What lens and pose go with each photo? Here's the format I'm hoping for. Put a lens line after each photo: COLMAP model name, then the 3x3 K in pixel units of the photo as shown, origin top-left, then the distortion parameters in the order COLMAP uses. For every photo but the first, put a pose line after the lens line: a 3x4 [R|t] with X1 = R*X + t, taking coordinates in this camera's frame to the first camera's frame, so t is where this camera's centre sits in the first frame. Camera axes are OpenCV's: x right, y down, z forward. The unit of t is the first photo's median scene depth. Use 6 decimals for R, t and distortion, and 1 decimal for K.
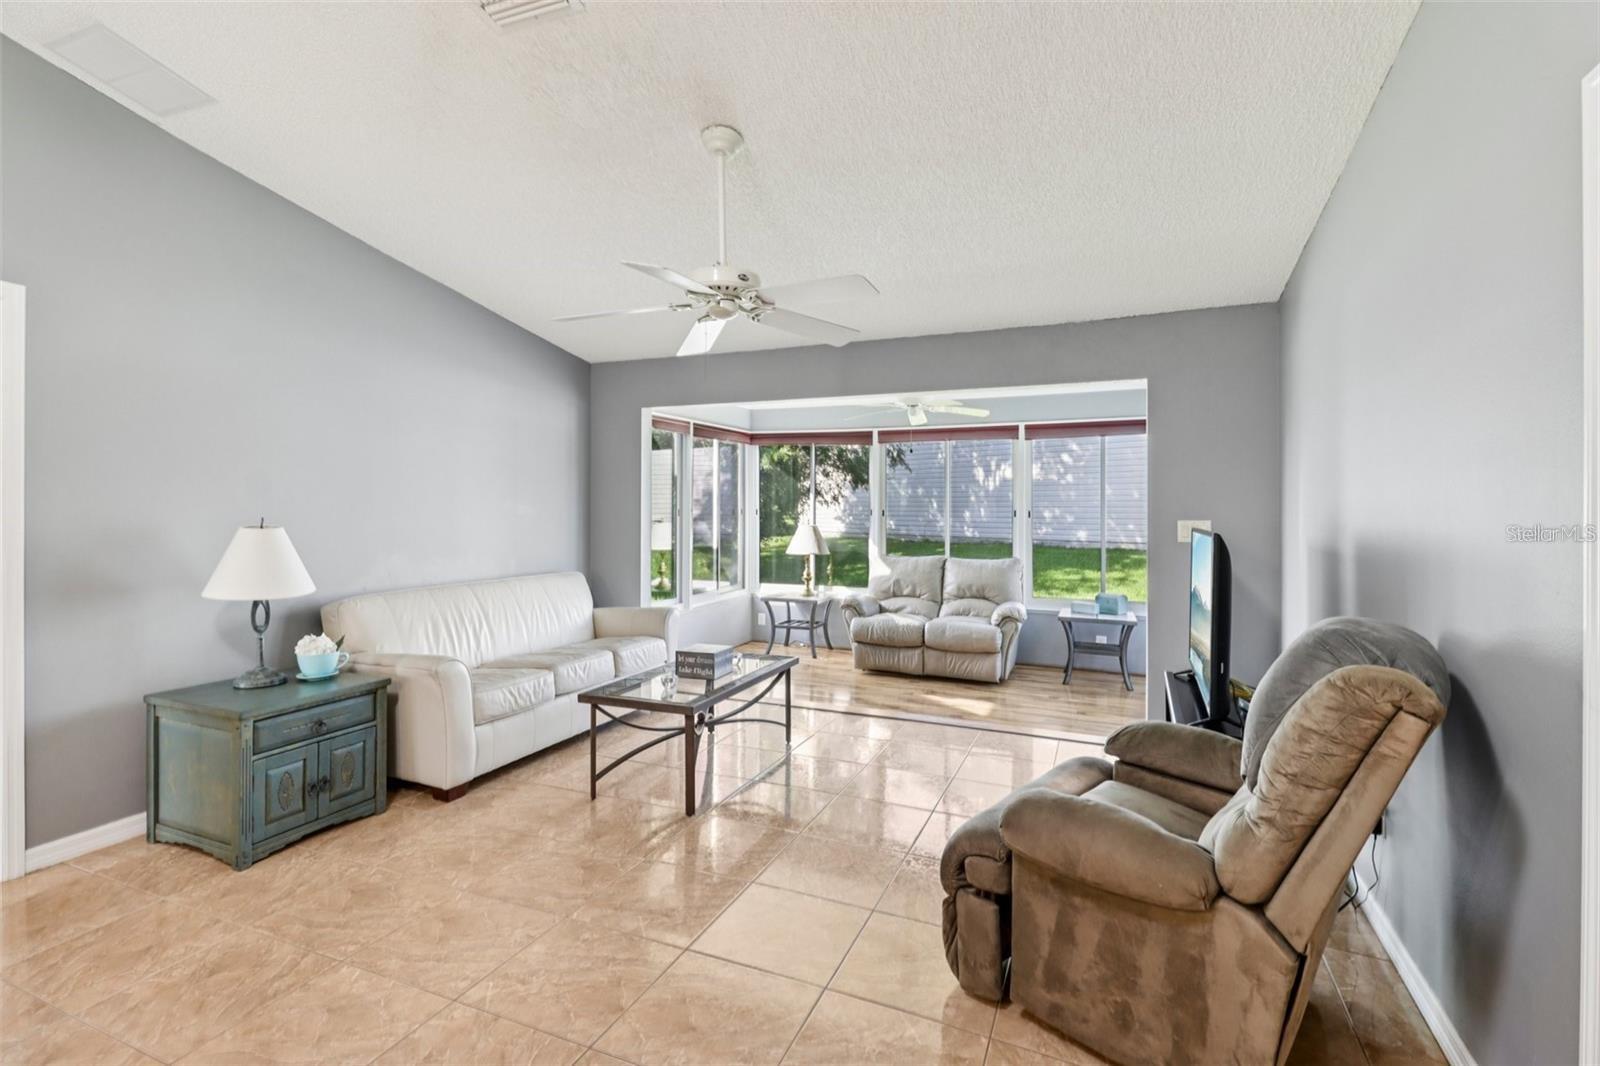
lens RADIAL K [[765.3, 0, 773.0], [0, 765.3, 500.2], [0, 0, 1]] dist [-0.001856, -0.005035]
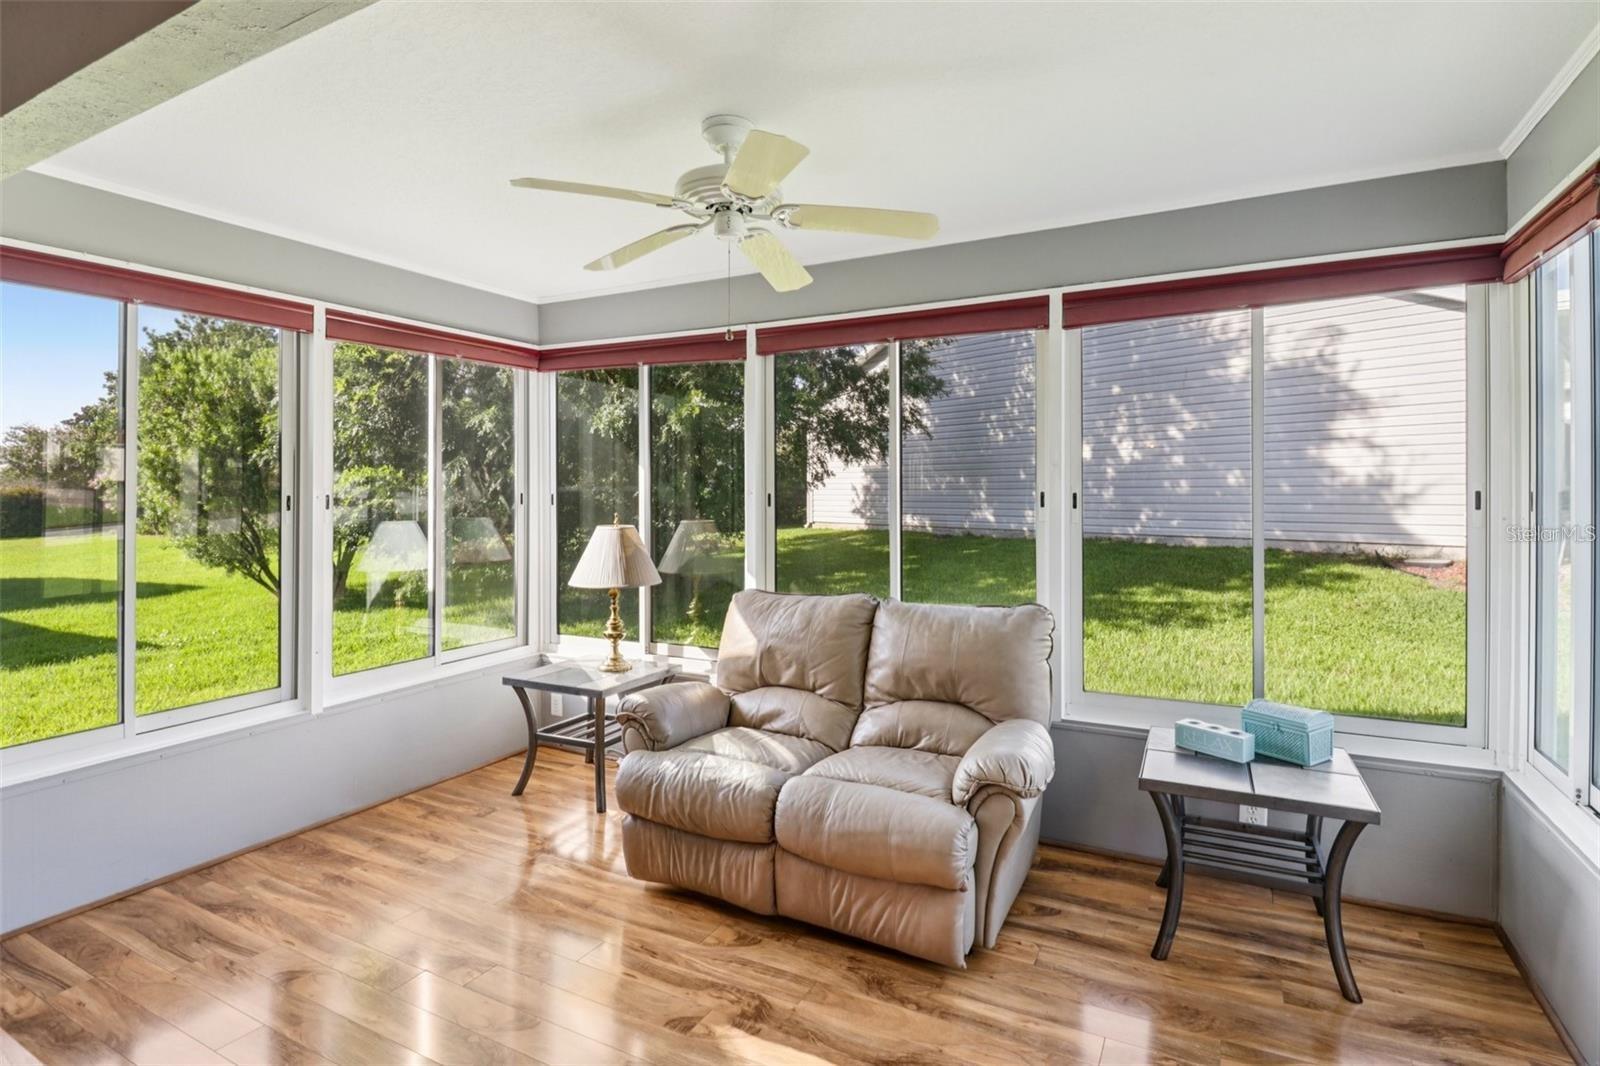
lens RADIAL K [[806.4, 0, 805.0], [0, 806.4, 499.8], [0, 0, 1]] dist [0.008569, -0.009600]
pose [[0.999098, -0.000615, -0.042463, 0.210244], [0.000828, 0.999987, 0.005005, 0.015816], [0.042459, -0.005035, 0.999086, 0.553325]]
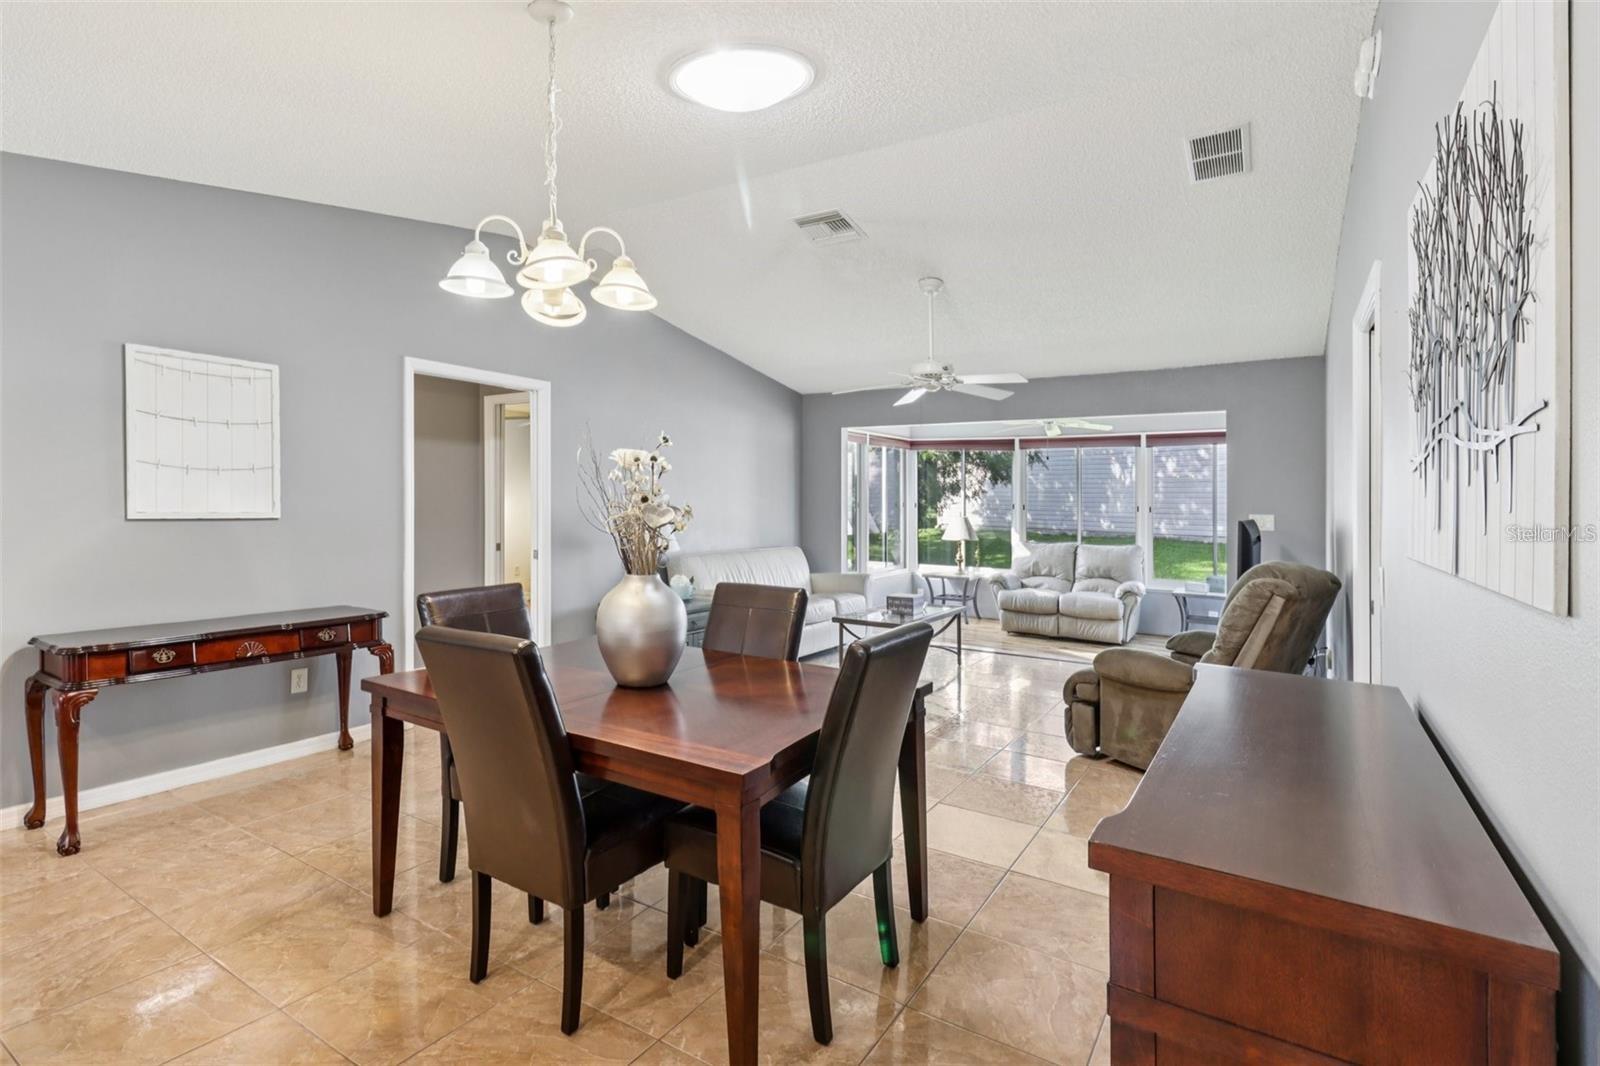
lens RADIAL K [[765.3, 0, 792.3], [0, 765.3, 471.8], [0, 0, 1]] dist [-0.001856, -0.005035]
pose [[0.989599, 0.002868, -0.143827, -0.049267], [-0.006992, 0.999579, -0.028172, -0.002389], [0.143686, 0.028885, 0.989202, -0.277497]]
